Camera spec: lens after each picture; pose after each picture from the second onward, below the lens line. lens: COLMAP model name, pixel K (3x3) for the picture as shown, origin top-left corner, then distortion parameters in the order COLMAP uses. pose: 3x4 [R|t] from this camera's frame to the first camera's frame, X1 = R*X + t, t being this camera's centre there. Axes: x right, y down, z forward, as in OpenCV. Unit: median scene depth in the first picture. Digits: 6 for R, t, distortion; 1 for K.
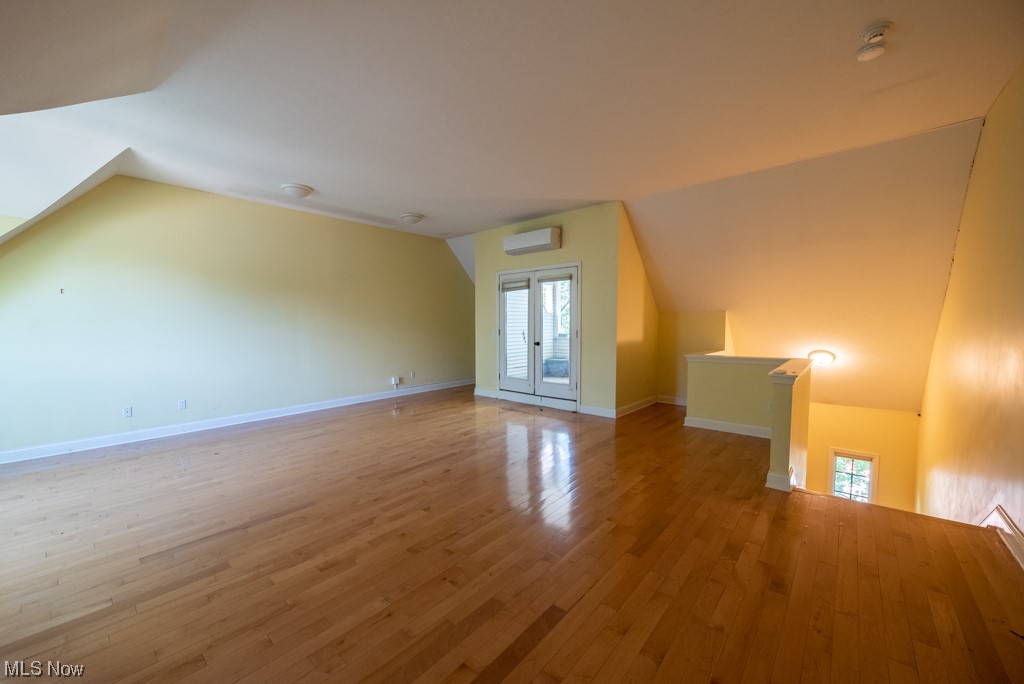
lens RADIAL K [[362.0, 0, 516.1], [0, 362.0, 340.7], [0, 0, 1]] dist [0.000222, -0.000167]
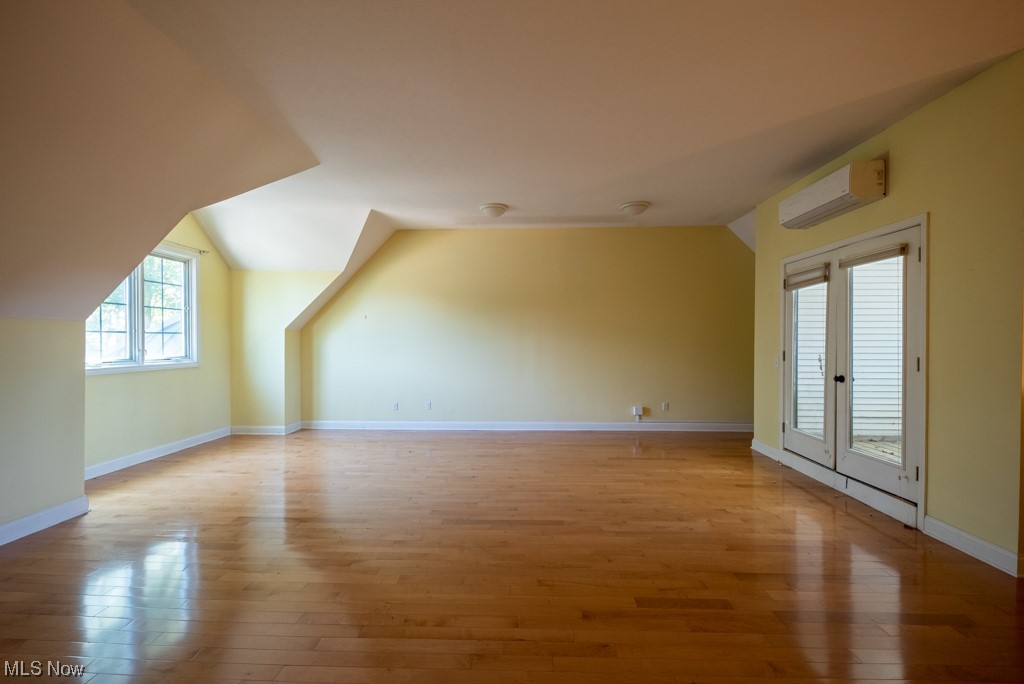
lens RADIAL K [[408.0, 0, 512.0], [0, 408.0, 342.0], [0, 0, 1]] dist [0.011940, -0.007150]
pose [[0.645329, 0.008716, -0.763855, 0.217294], [-0.041088, 0.998883, -0.023315, -0.013037], [0.762799, 0.046431, 0.644967, 0.219079]]
